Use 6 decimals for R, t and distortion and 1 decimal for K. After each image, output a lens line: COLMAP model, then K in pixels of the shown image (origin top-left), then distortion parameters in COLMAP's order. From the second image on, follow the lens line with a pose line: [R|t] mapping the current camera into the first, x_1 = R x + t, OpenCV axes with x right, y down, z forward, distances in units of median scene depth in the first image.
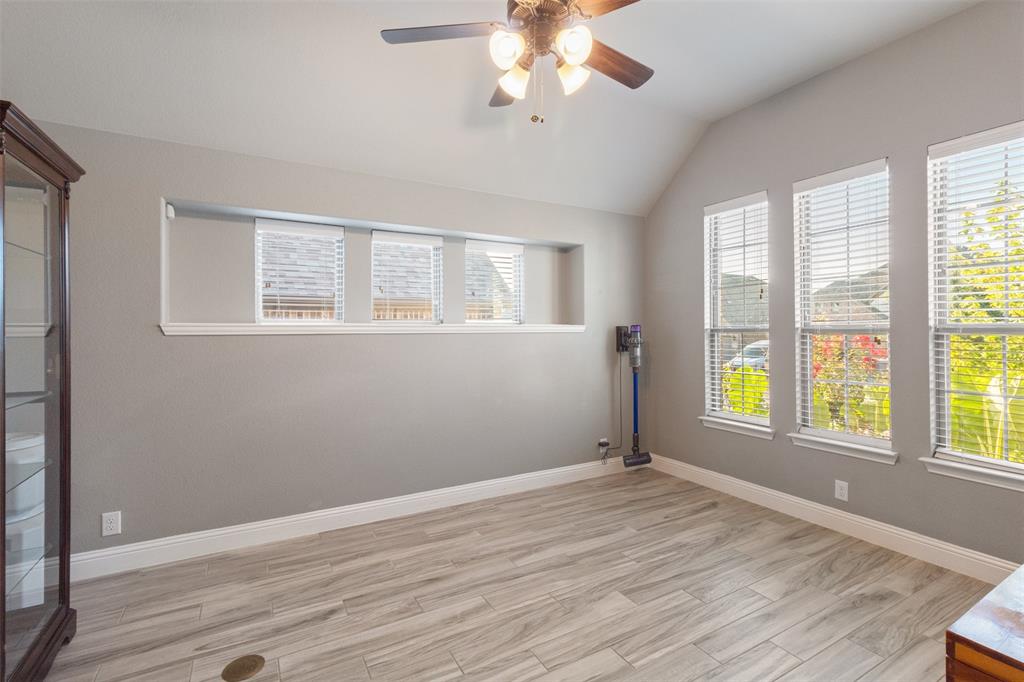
lens RADIAL K [[474.9, 0, 518.1], [0, 474.9, 333.3], [0, 0, 1]] dist [0.002913, 0.000410]
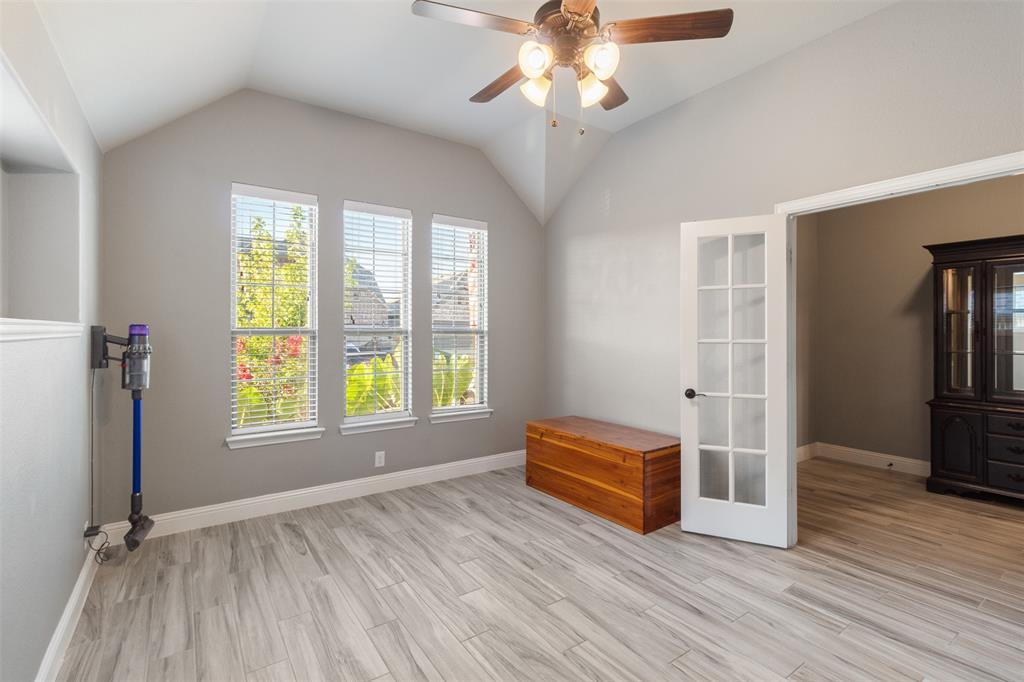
lens RADIAL K [[474.9, 0, 518.1], [0, 474.9, 333.3], [0, 0, 1]] dist [0.002913, 0.000410]
pose [[-0.091046, -0.003218, 0.995841, -0.574275], [0.008578, 0.999955, 0.004015, -0.004686], [-0.995810, 0.008908, -0.091015, 0.707276]]
